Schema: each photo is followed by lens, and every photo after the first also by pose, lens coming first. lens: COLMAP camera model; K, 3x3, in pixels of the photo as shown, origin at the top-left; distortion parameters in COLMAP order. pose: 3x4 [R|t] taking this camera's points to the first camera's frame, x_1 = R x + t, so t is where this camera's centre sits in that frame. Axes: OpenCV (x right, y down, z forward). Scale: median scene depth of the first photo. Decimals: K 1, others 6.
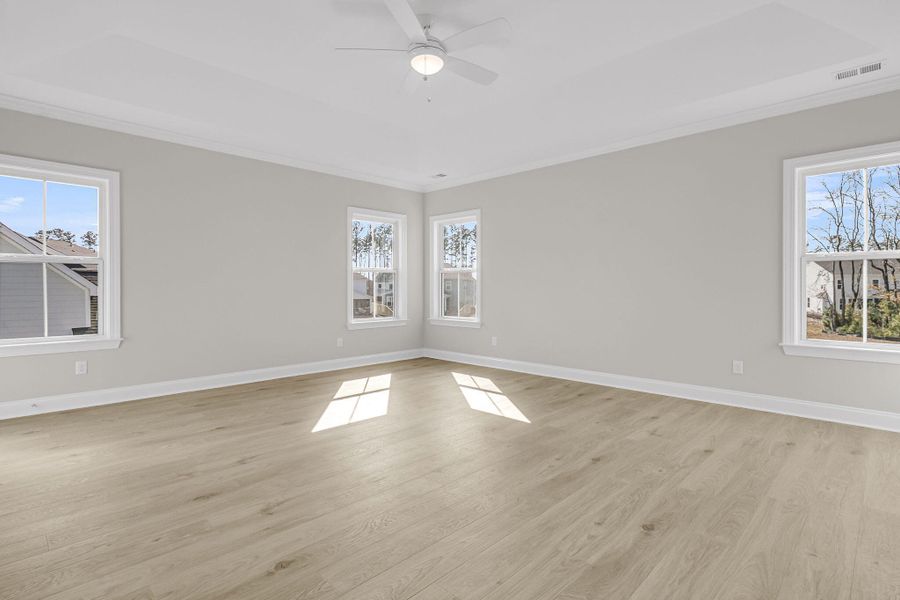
lens RADIAL K [[442.7, 0, 450.0], [0, 442.7, 300.0], [0, 0, 1]] dist [-0.003299, -0.000332]
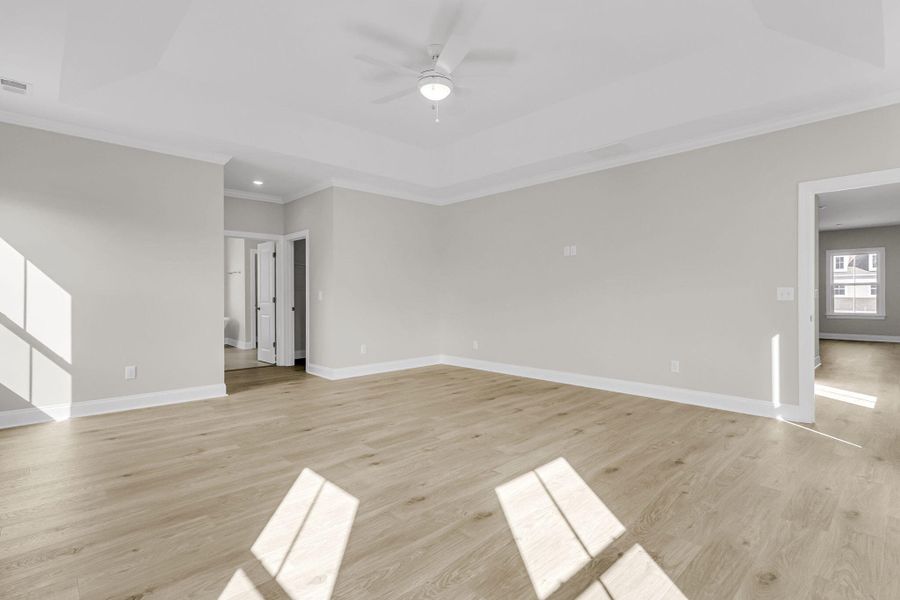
lens RADIAL K [[434.4, 0, 464.2], [0, 434.4, 298.6], [0, 0, 1]] dist [0.000164, 0.000267]
pose [[-0.999938, 0.002344, 0.010911, -0.118767], [0.002731, 0.999363, 0.035591, -0.057388], [-0.010820, 0.035618, -0.999307, 1.856378]]
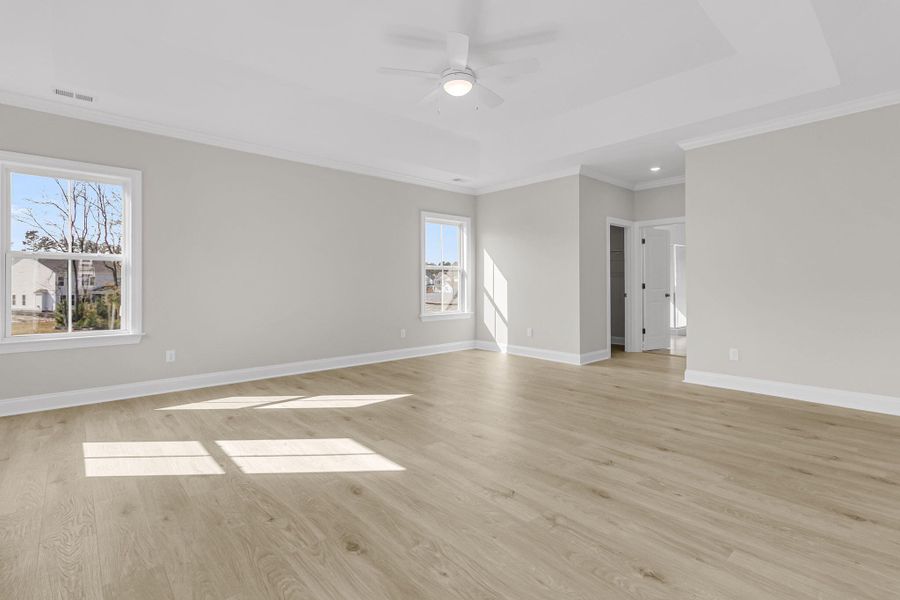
lens RADIAL K [[436.0, 0, 450.7], [0, 436.0, 281.1], [0, 0, 1]] dist [-0.001512, 0.000146]
pose [[0.069696, 0.005211, 0.997555, -1.054981], [0.029857, 0.999527, -0.007307, -0.024175], [-0.997121, 0.030293, 0.069508, 0.848330]]
